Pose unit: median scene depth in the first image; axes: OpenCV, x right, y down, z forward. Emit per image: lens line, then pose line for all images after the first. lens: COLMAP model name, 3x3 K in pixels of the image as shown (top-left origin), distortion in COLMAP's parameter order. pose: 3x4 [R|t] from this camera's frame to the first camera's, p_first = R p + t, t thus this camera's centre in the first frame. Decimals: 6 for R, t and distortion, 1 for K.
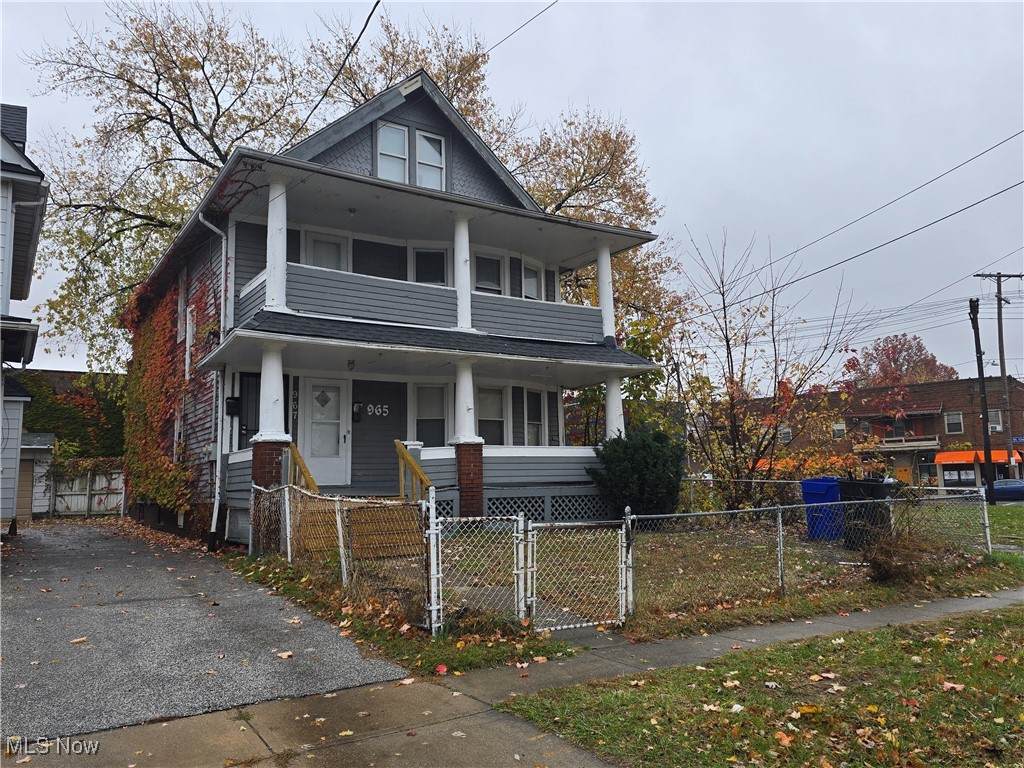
lens RADIAL K [[829.4, 0, 512.0], [0, 829.4, 384.0], [0, 0, 1]] dist [0.081610, -0.101133]
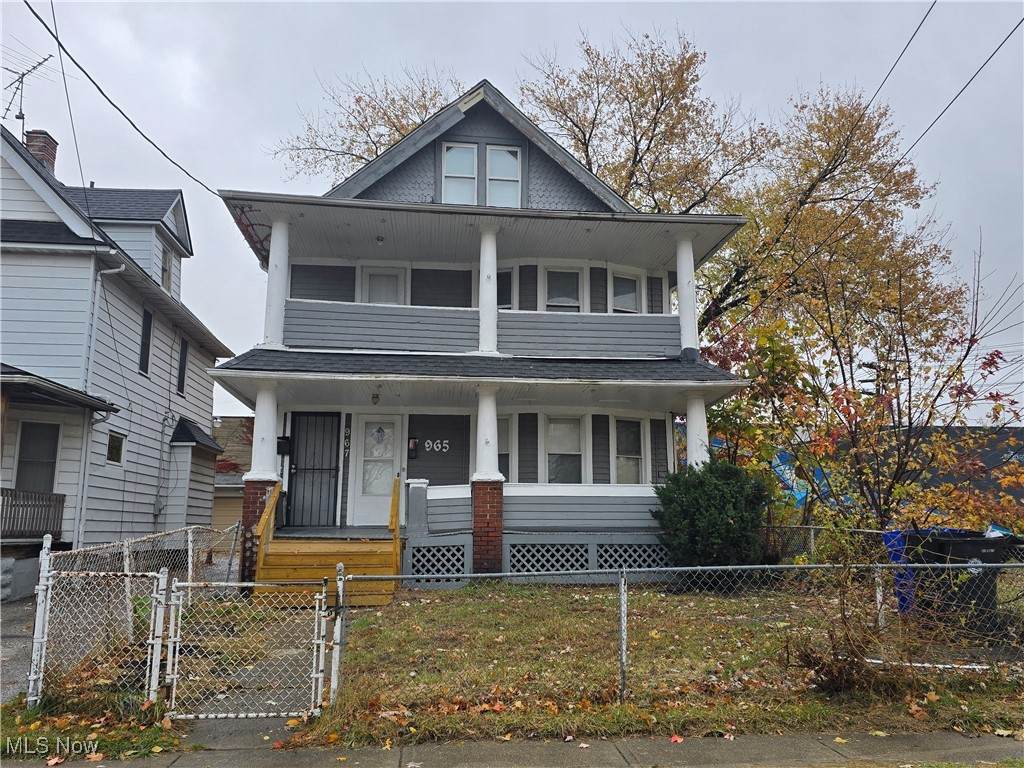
lens RADIAL K [[829.4, 0, 512.0], [0, 829.4, 384.0], [0, 0, 1]] dist [0.081610, -0.101133]
pose [[0.893403, -0.057862, -0.445514, 0.351878], [0.037790, 0.997836, -0.053815, 0.016178], [0.447663, 0.031242, 0.893656, 0.207819]]
